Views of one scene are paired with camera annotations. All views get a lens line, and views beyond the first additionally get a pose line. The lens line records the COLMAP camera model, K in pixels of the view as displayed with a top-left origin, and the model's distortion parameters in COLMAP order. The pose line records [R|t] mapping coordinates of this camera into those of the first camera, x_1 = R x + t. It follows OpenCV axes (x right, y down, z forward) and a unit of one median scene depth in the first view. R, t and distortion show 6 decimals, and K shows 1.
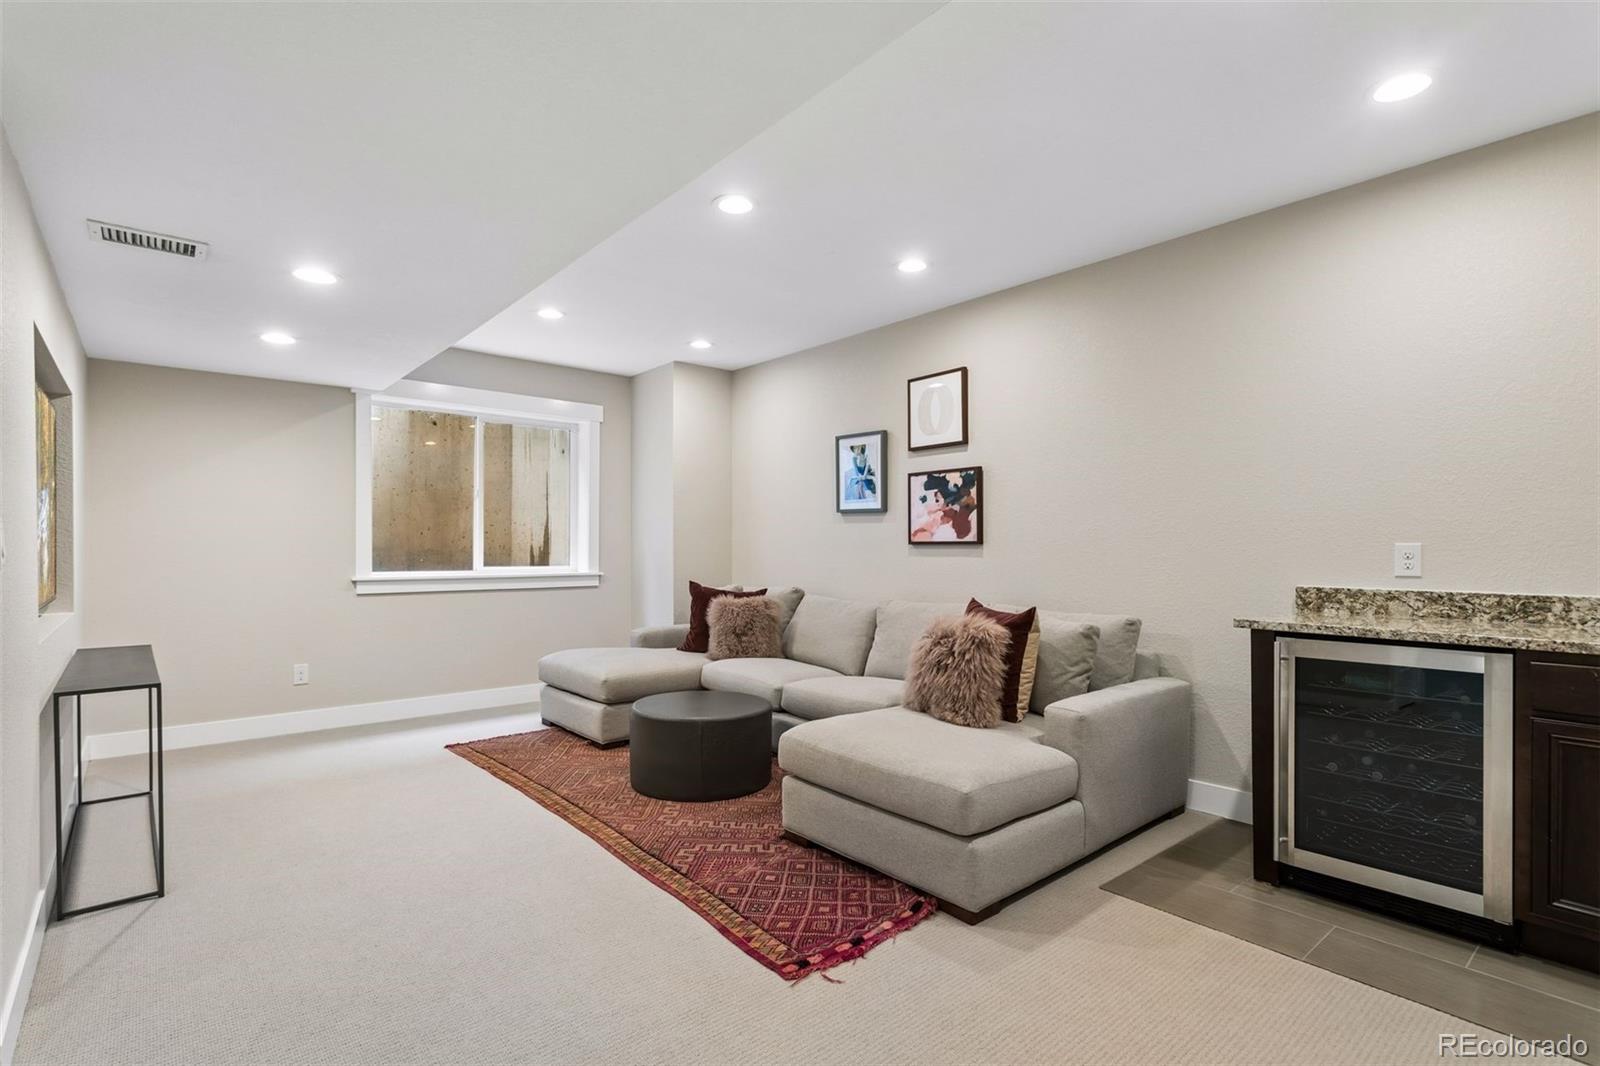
lens RADIAL K [[764.4, 0, 810.5], [0, 764.4, 561.0], [0, 0, 1]] dist [0.000895, 0.000960]
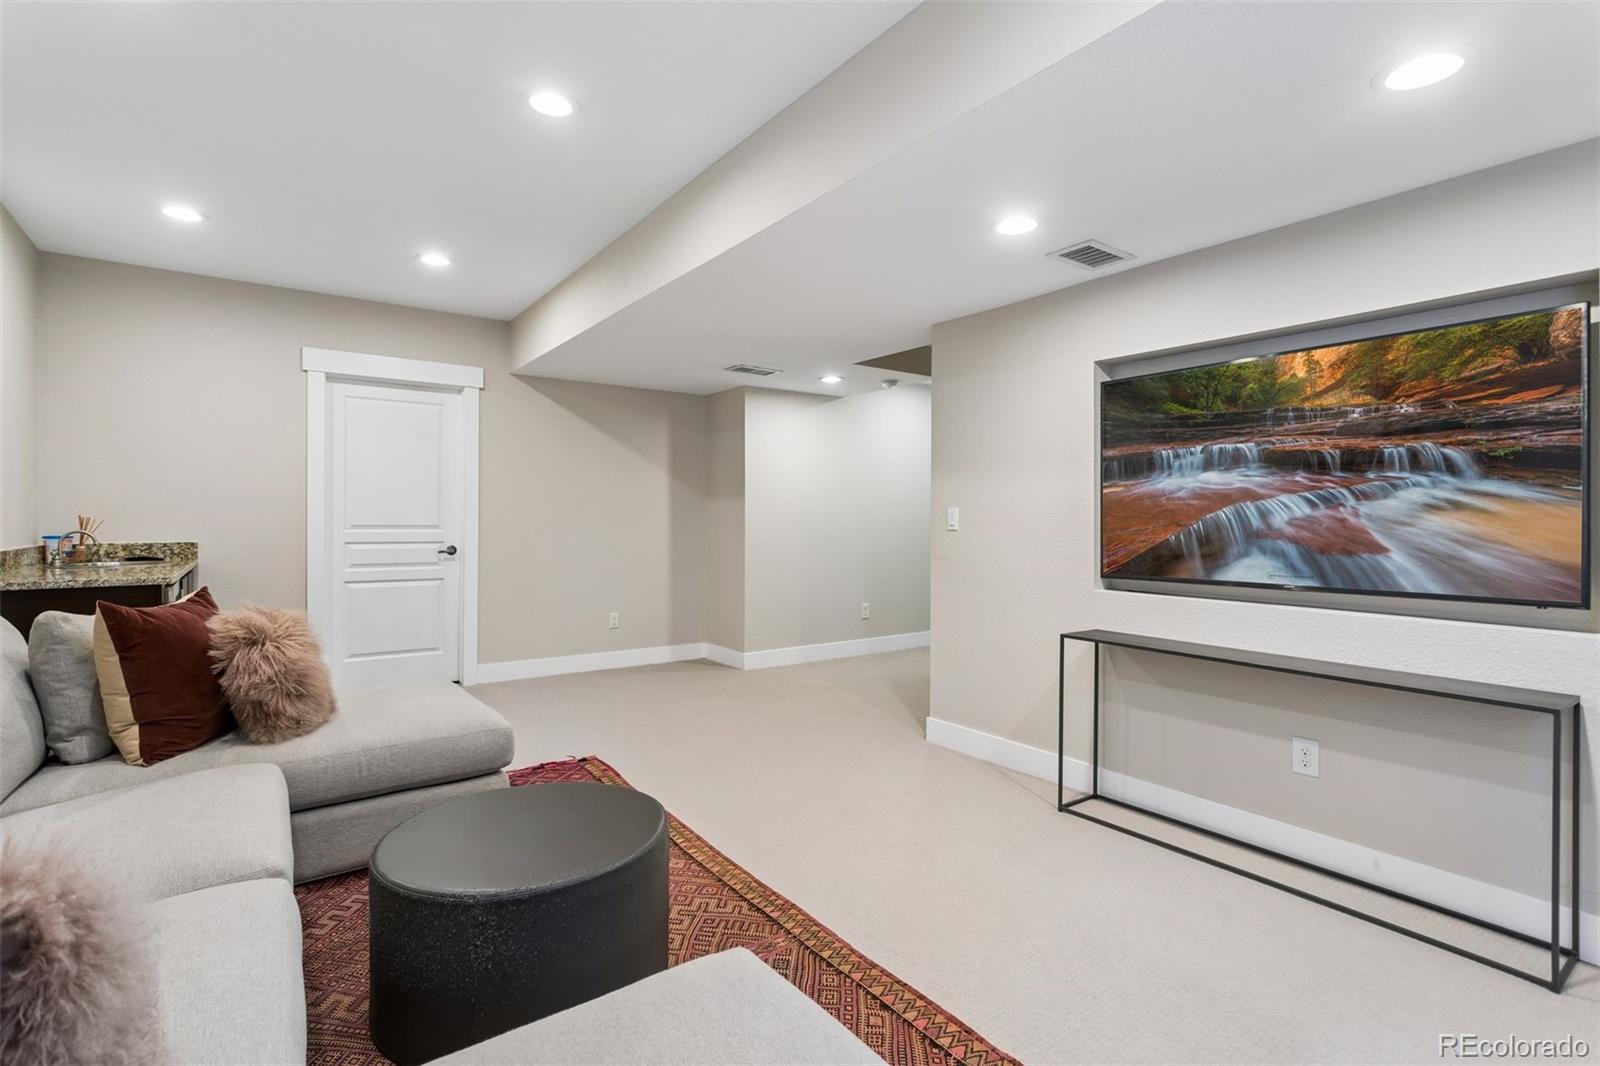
lens RADIAL K [[764.4, 0, 803.3], [0, 764.4, 527.1], [0, 0, 1]] dist [0.000895, 0.000960]
pose [[-0.995970, -0.005554, 0.089514, -0.424931], [-0.002766, 0.999508, 0.031241, -0.034077], [-0.089643, 0.030868, -0.995495, 1.714535]]
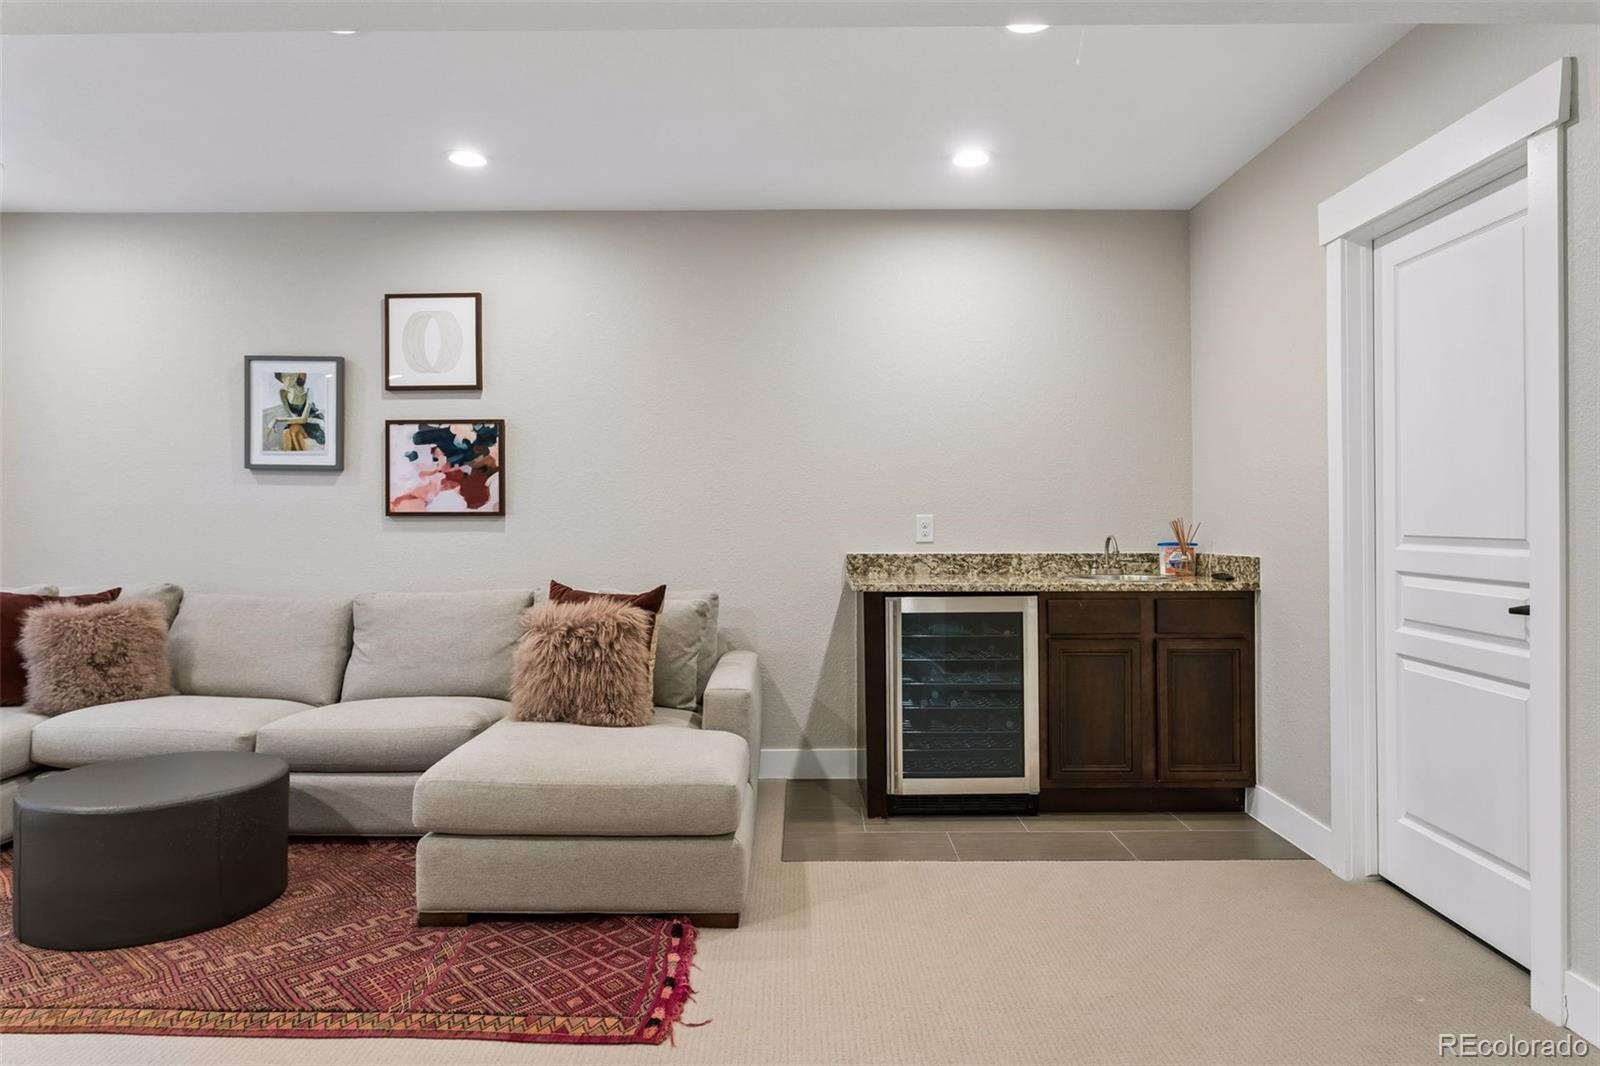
lens RADIAL K [[968.3, 0, 805.0], [0, 968.3, 515.8], [0, 0, 1]] dist [-0.000332, 0.001339]
pose [[0.655647, -0.001011, 0.755067, -0.449701], [0.016118, 0.999790, -0.012657, -0.004772], [-0.754896, 0.020469, 0.655525, 0.114423]]
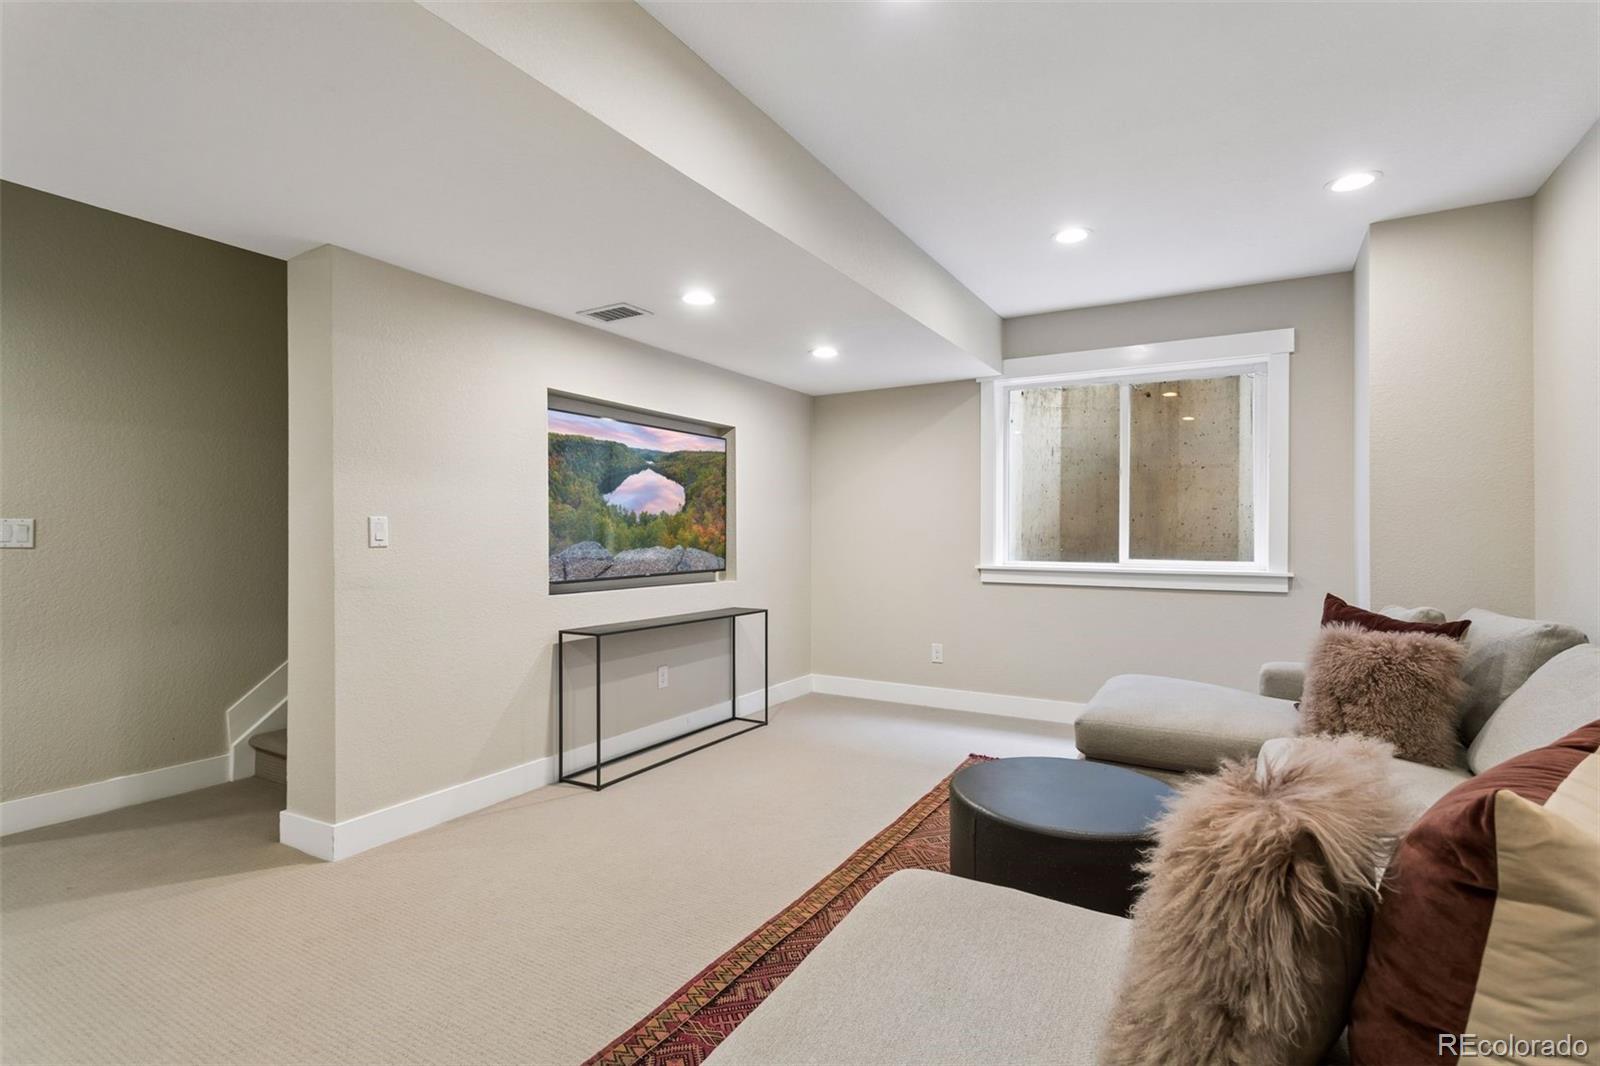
lens RADIAL K [[764.4, 0, 802.8], [0, 764.4, 528.0], [0, 0, 1]] dist [0.000895, 0.000960]
pose [[0.319256, -0.008049, -0.947634, 0.428740], [-0.020928, 0.999660, -0.015542, -0.010112], [0.947437, 0.024794, 0.318980, 0.694859]]
